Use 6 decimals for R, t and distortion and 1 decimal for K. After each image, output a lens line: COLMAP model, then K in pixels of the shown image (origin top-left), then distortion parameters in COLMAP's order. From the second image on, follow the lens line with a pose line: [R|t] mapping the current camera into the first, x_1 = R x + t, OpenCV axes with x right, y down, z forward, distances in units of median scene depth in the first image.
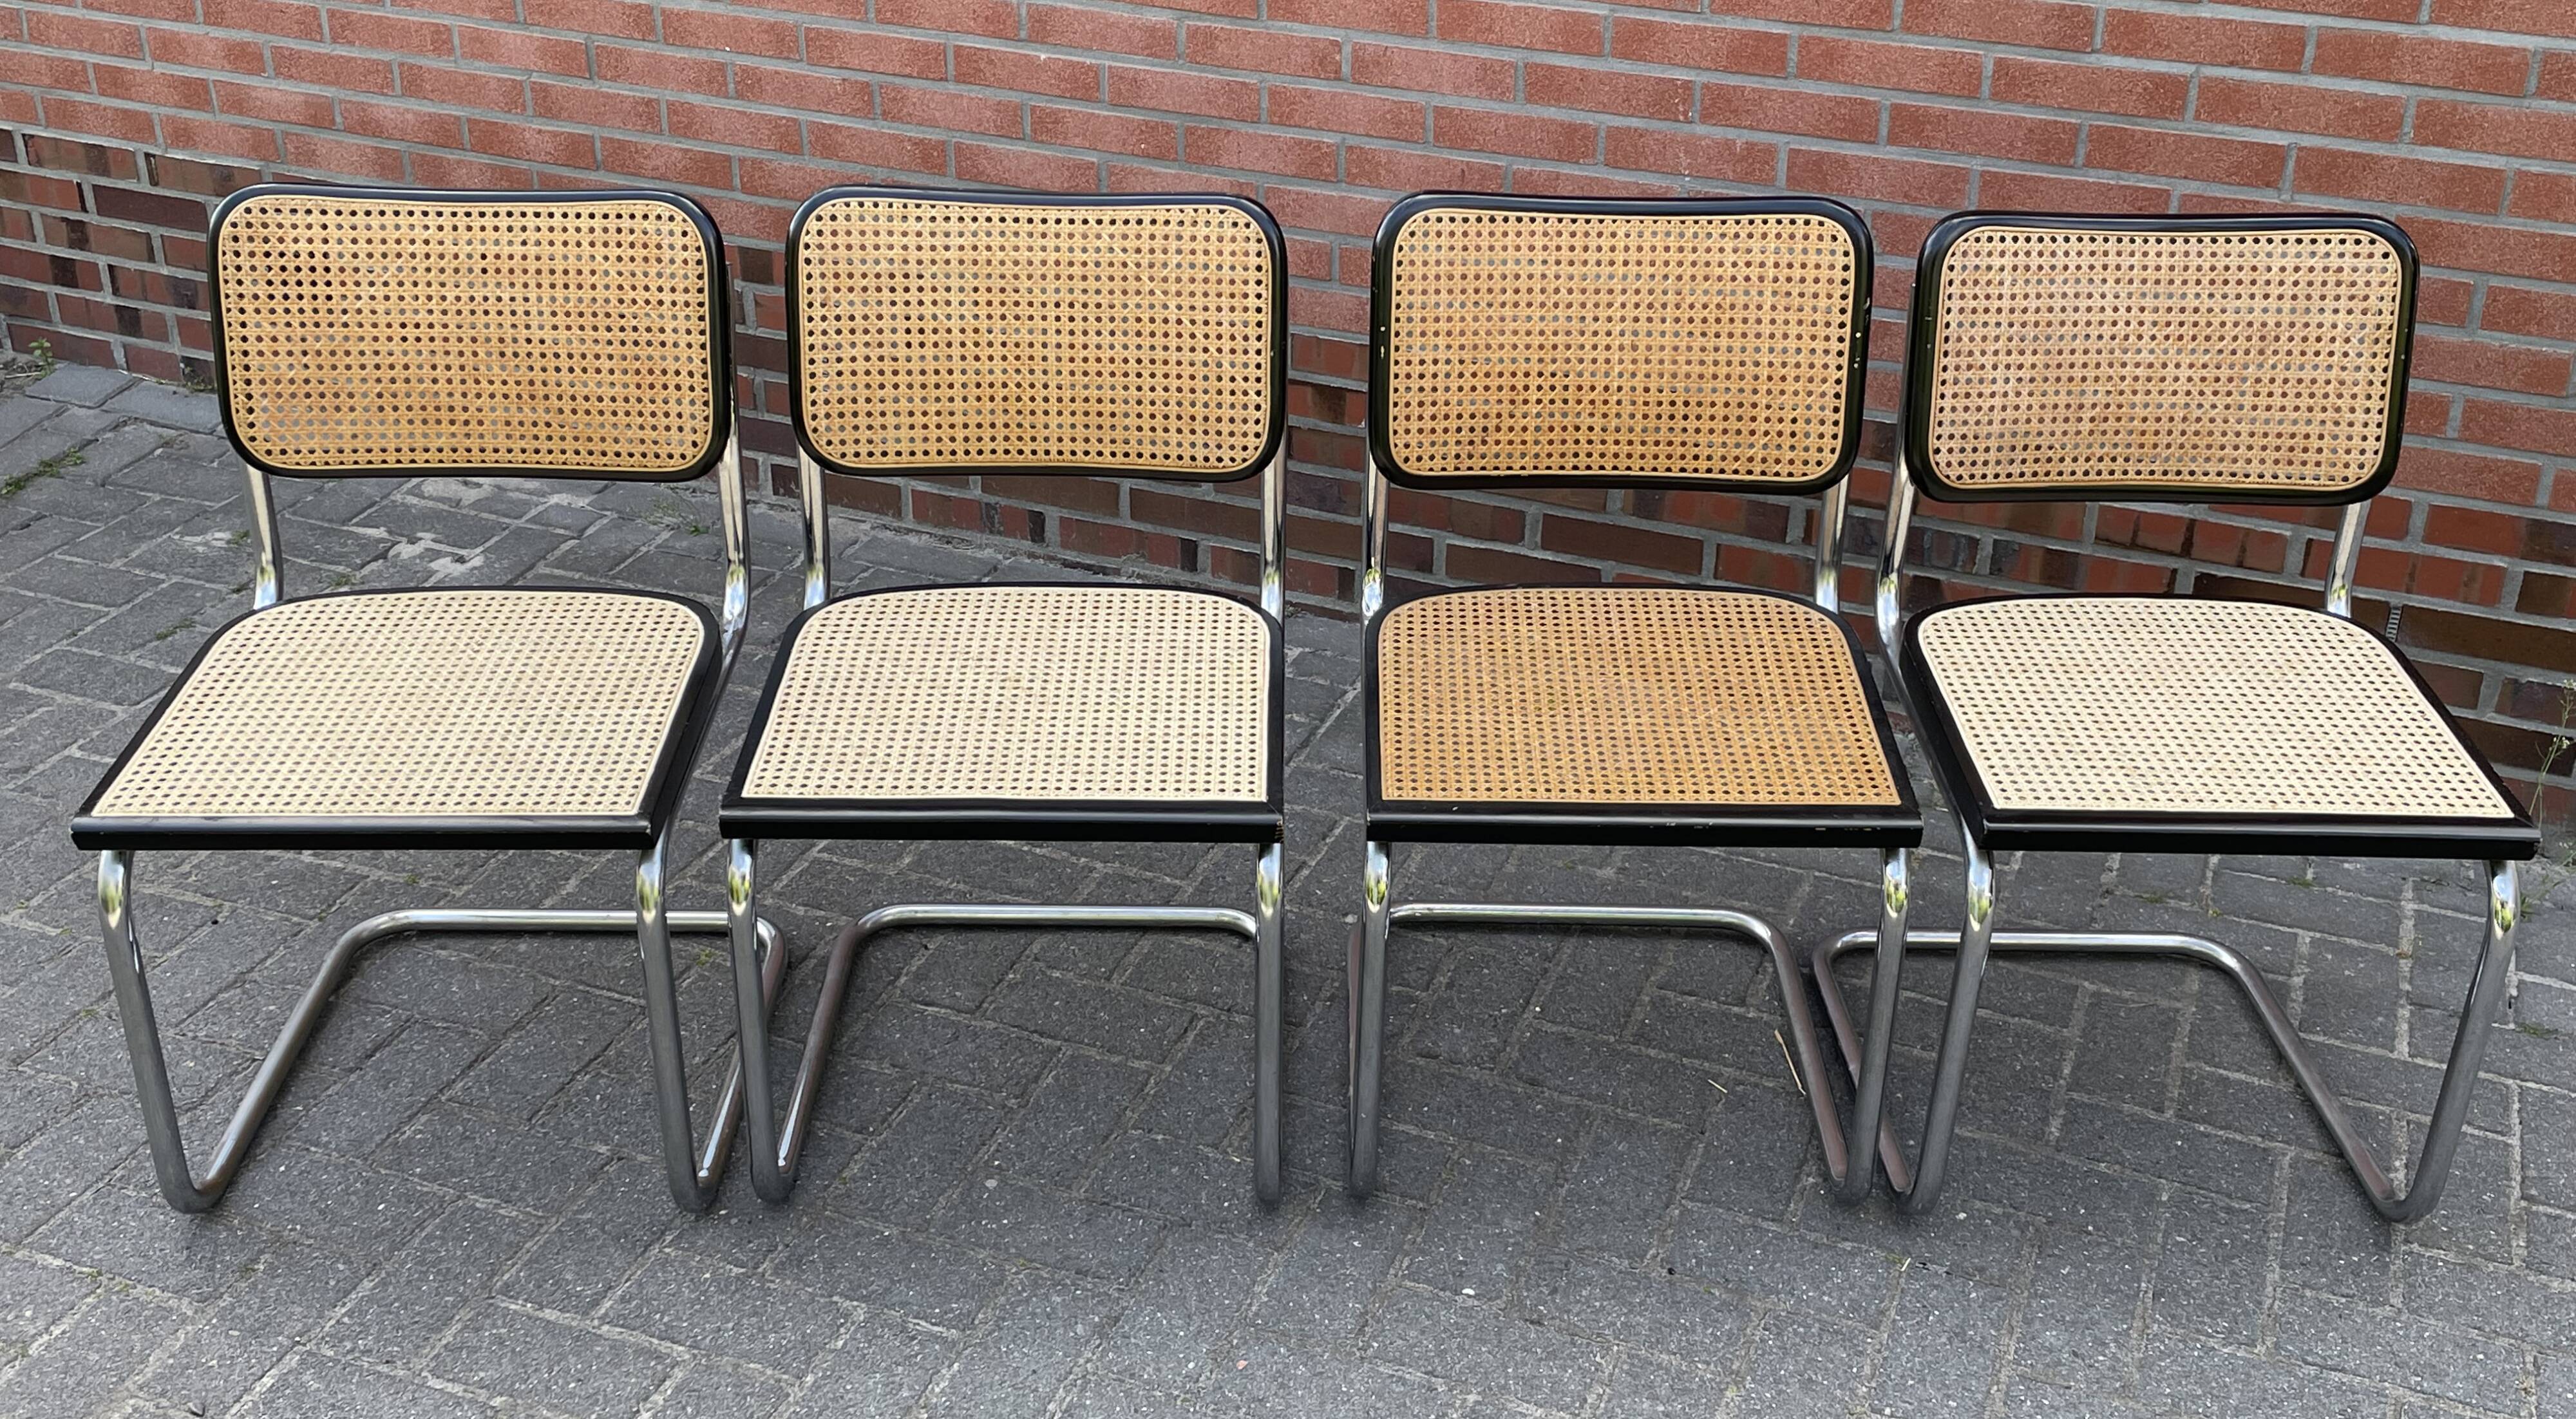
lens RADIAL K [[2722.8, 0, 1324.2], [0, 2722.8, 668.3], [0, 0, 1]] dist [0.073663, 0.000000]
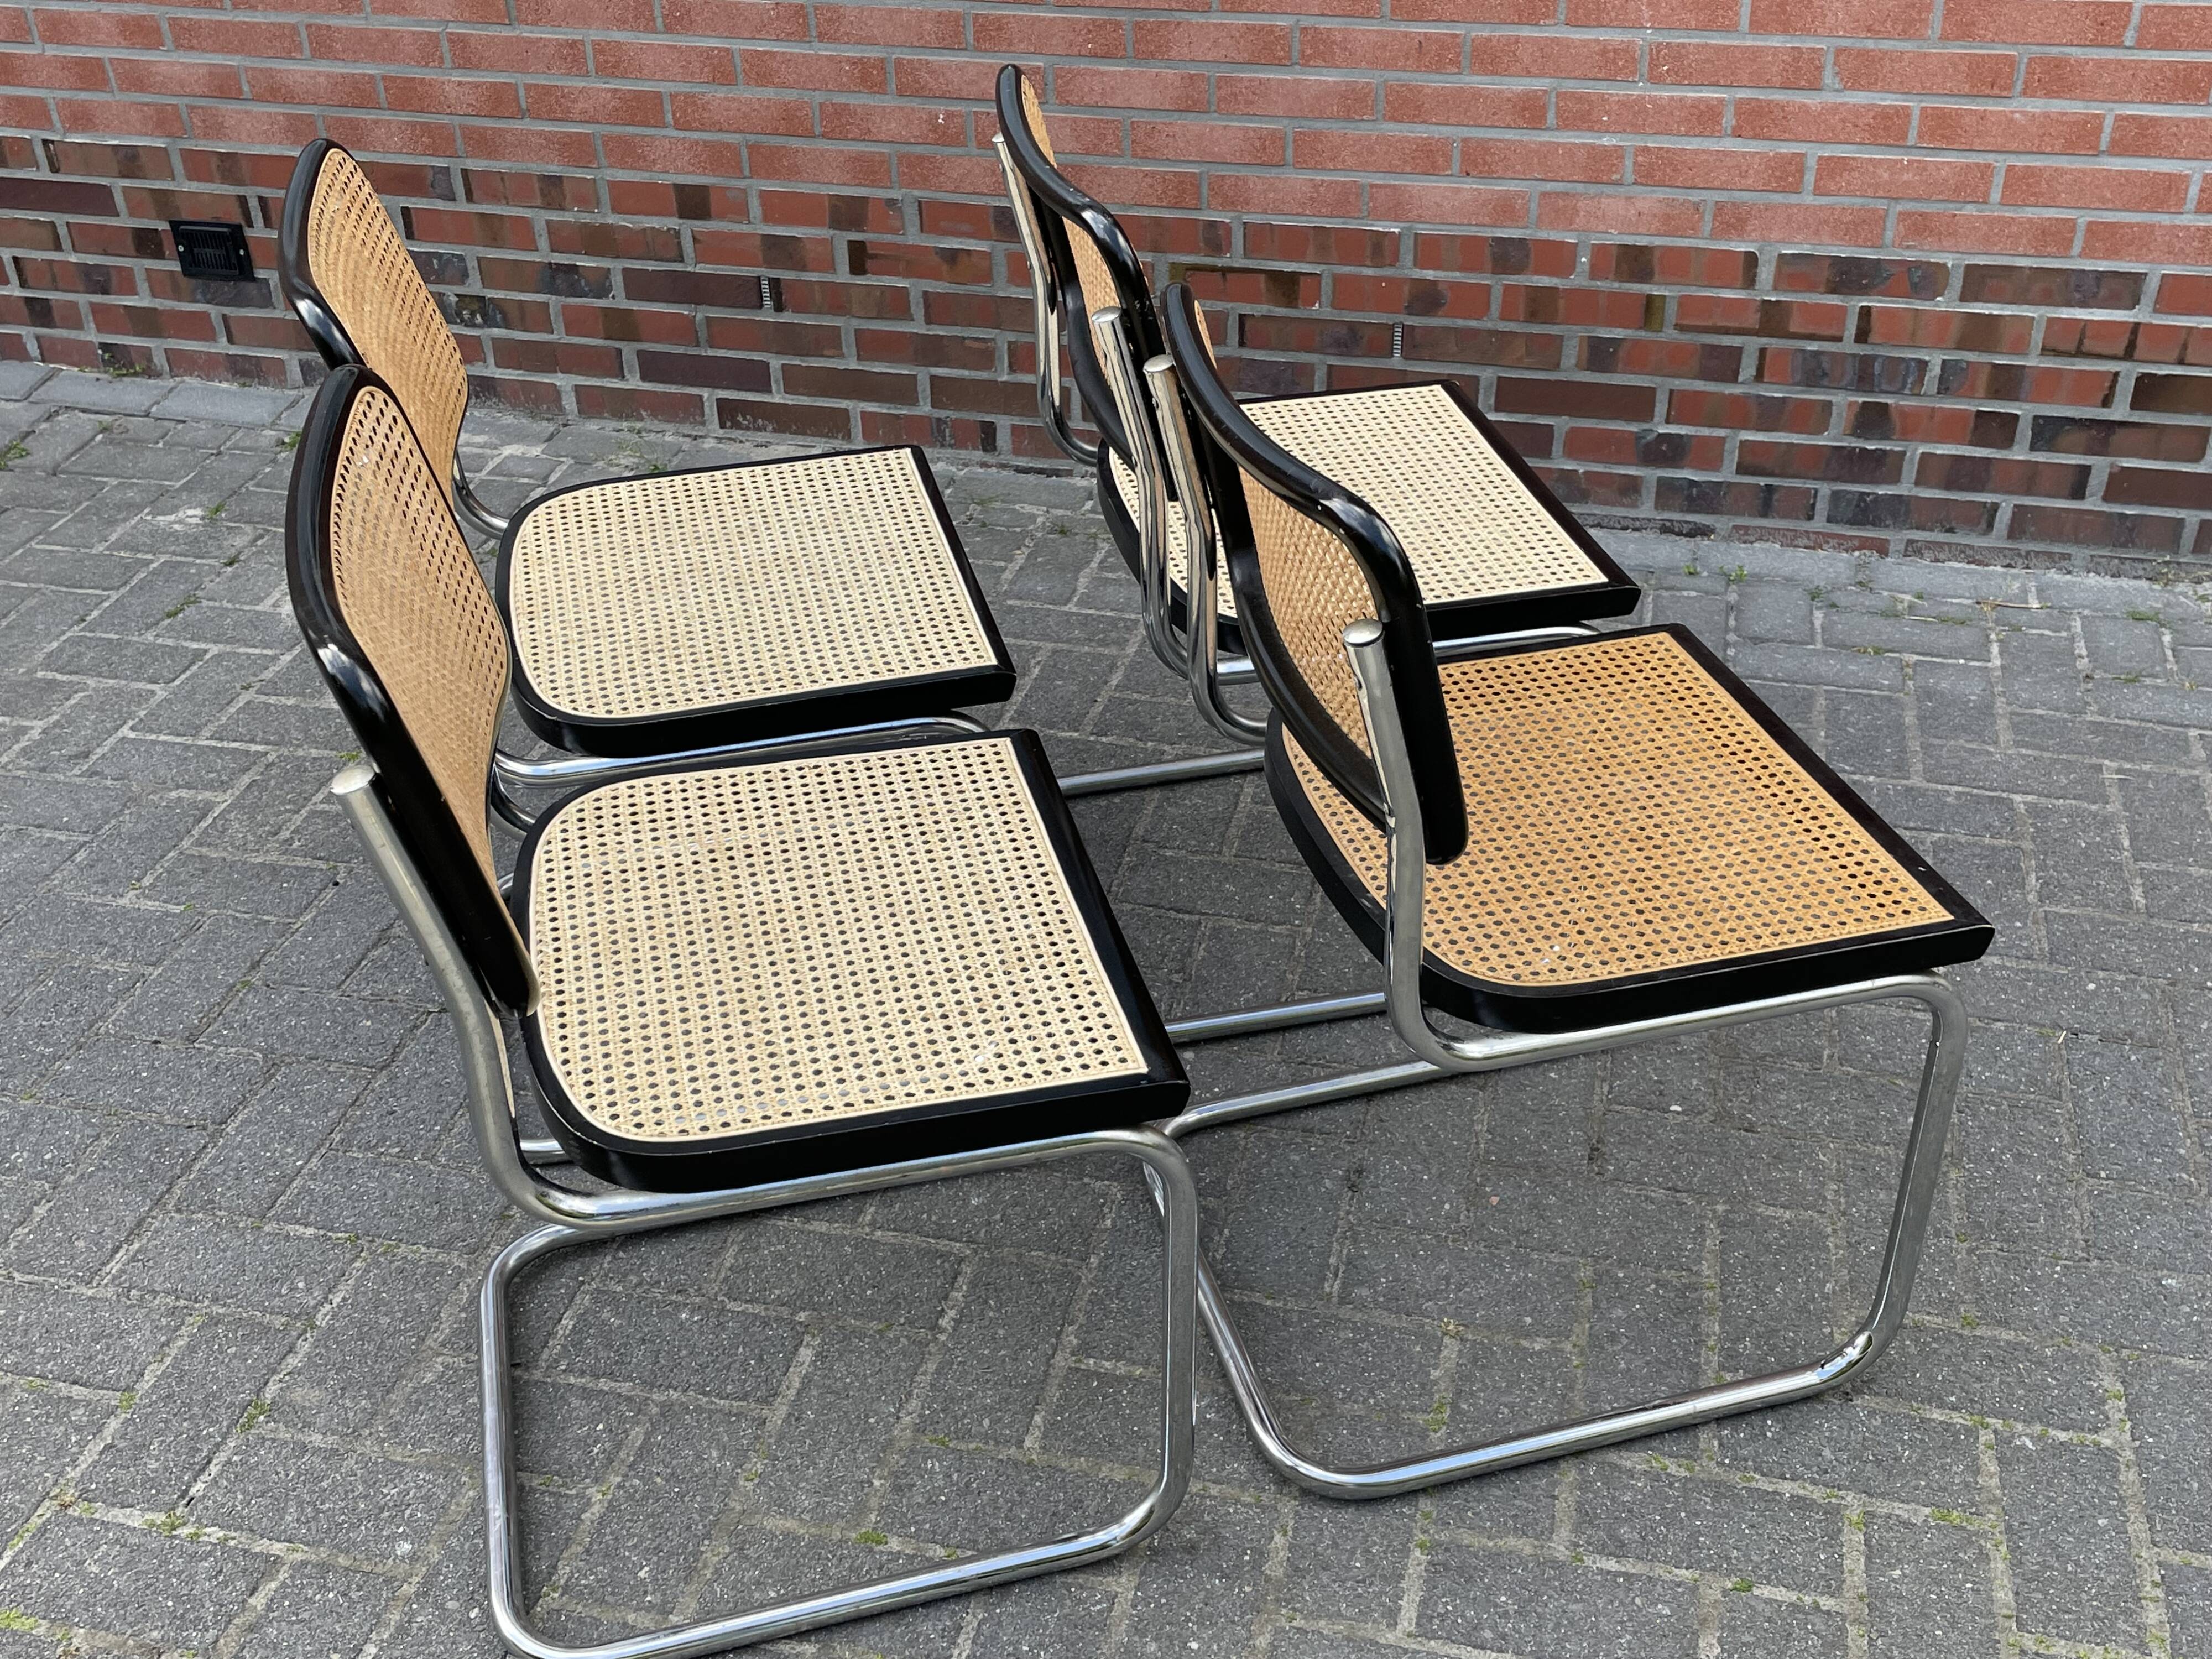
lens RADIAL K [[2338.5, 0, 1122.4], [0, 2338.5, 820.1], [0, 0, 1]] dist [0.043299, 0.000000]
pose [[0.991311, -0.101260, 0.083960, -0.208459], [0.091659, 0.989558, 0.111235, -0.001402], [-0.094346, -0.102573, 0.990241, 0.129379]]
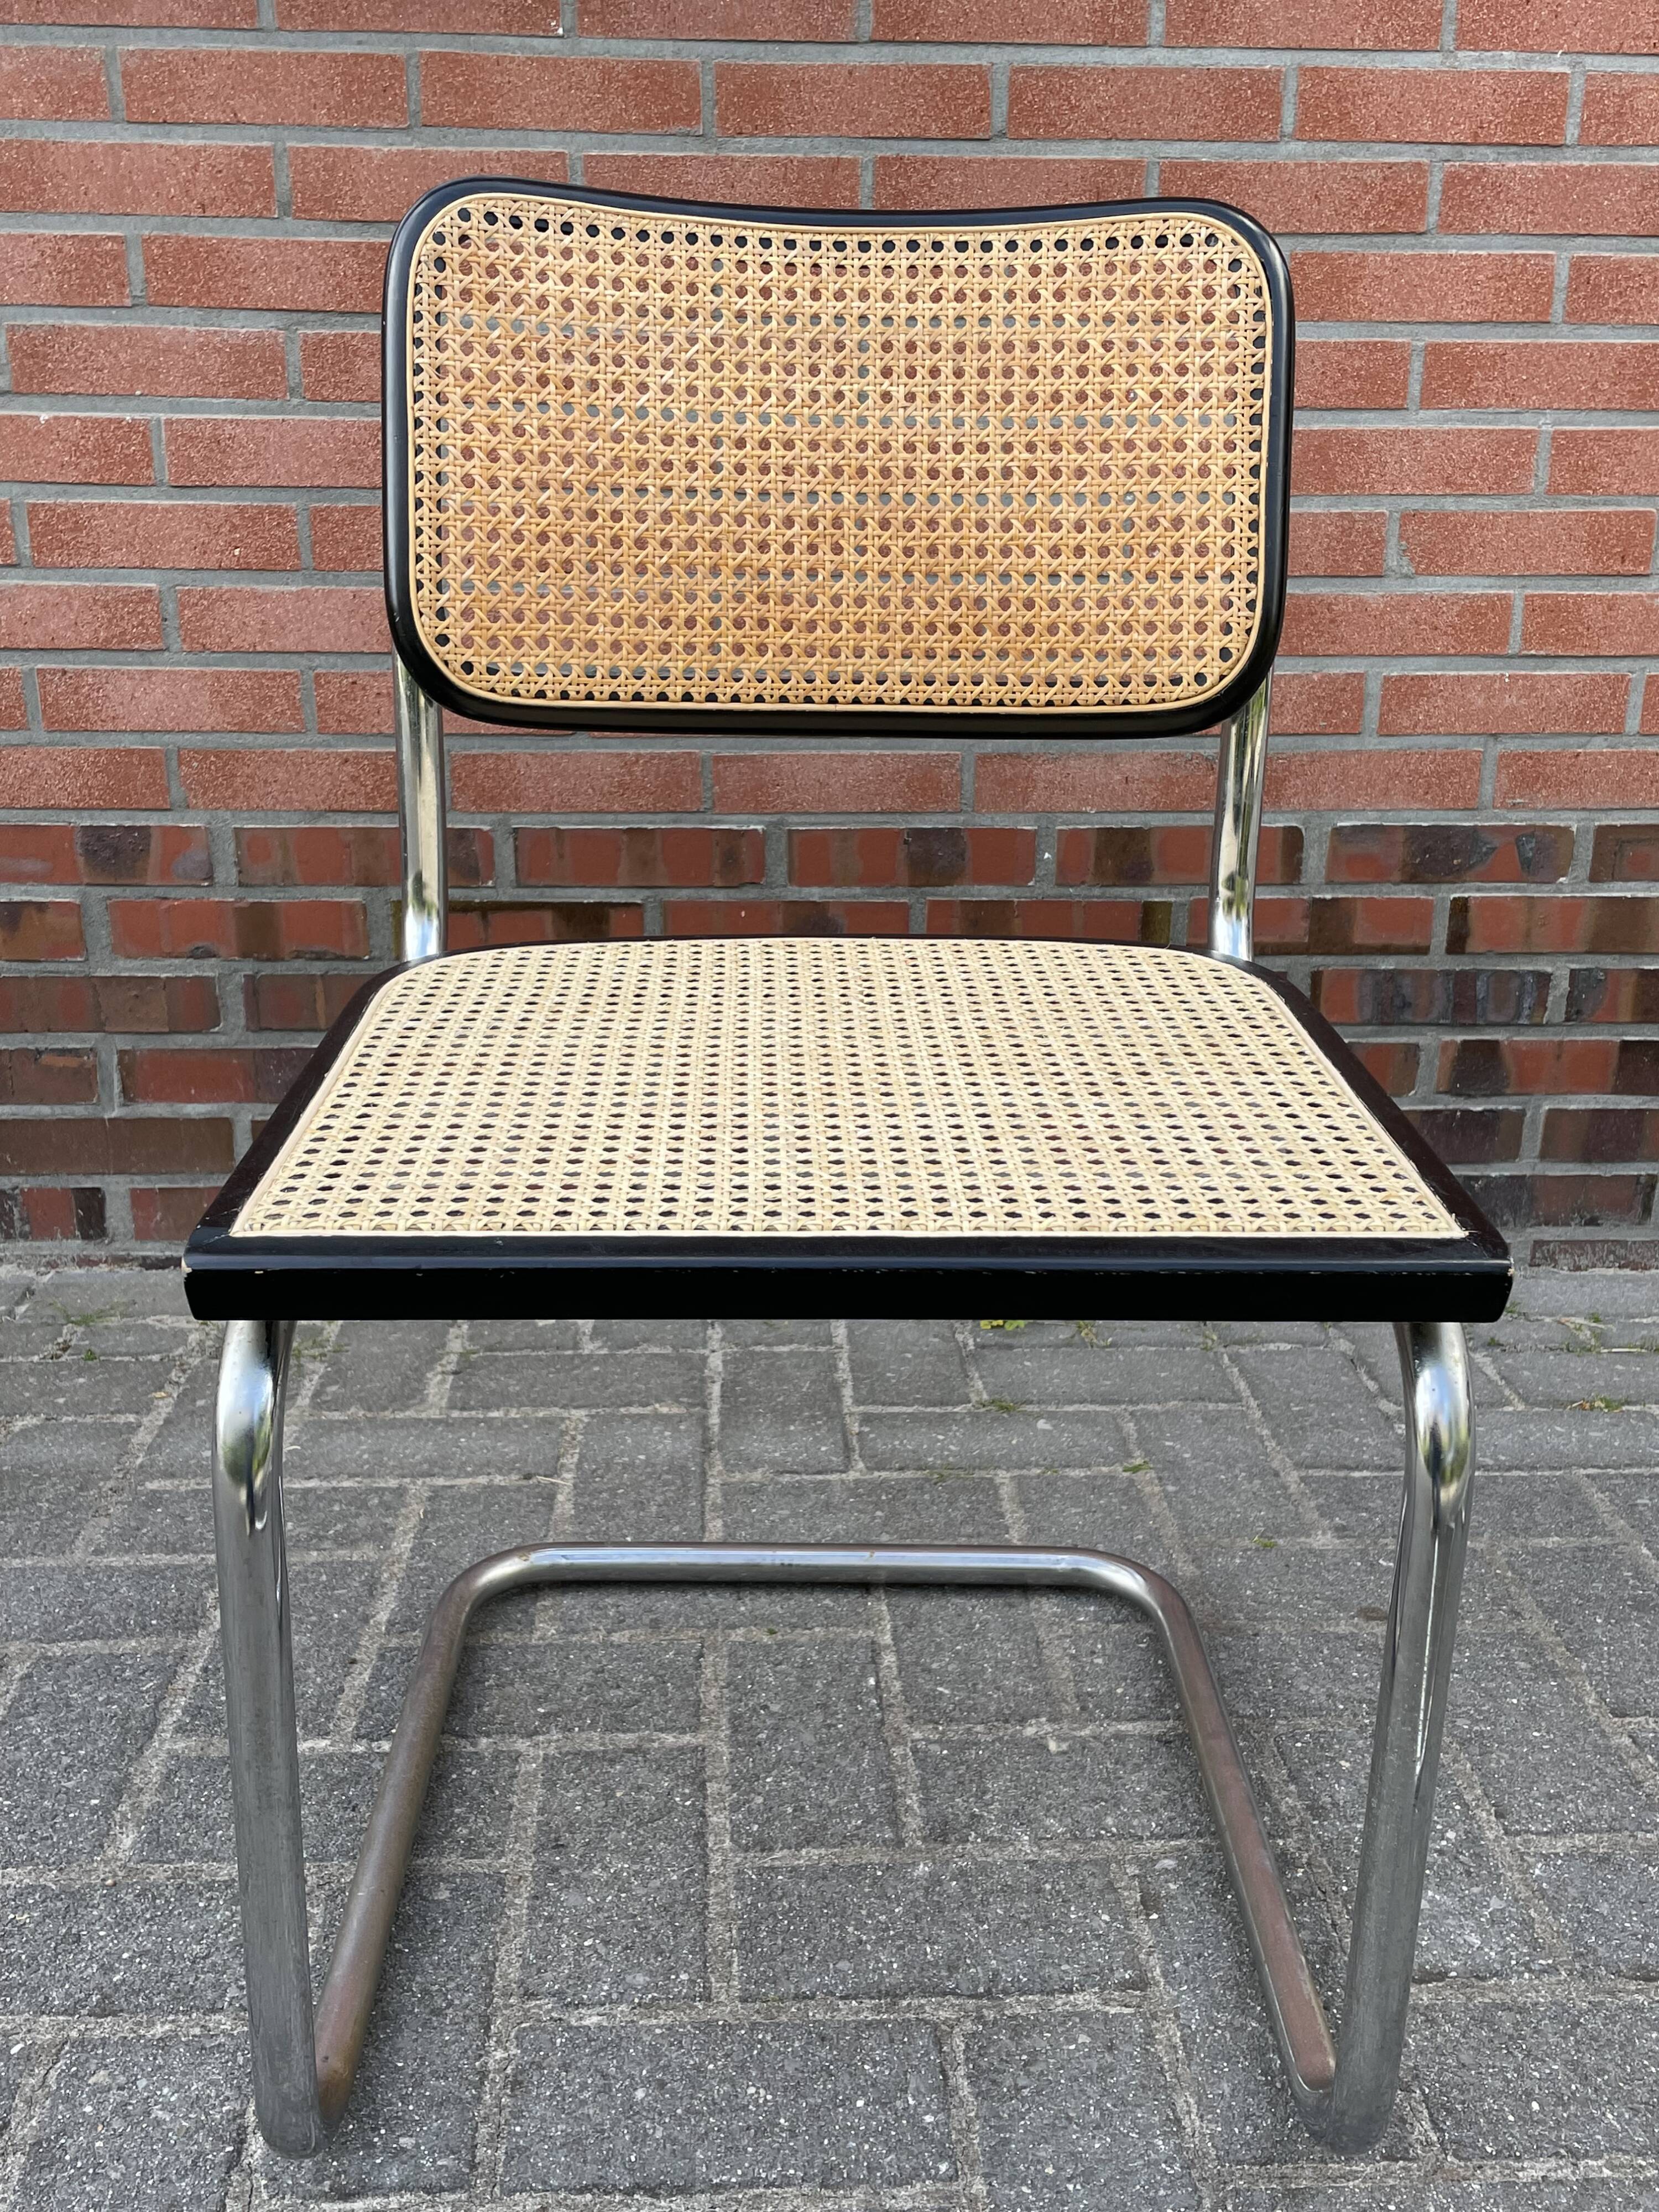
lens RADIAL K [[2133.3, 0, 837.4], [0, 2133.3, 1097.8], [0, 0, 1]] dist [0.042282, 0.000000]
pose [[0.911924, -0.139201, 0.386029, -0.195227], [0.192384, 0.975947, -0.102550, 0.008341], [-0.362469, 0.167783, 0.916769, 0.692670]]
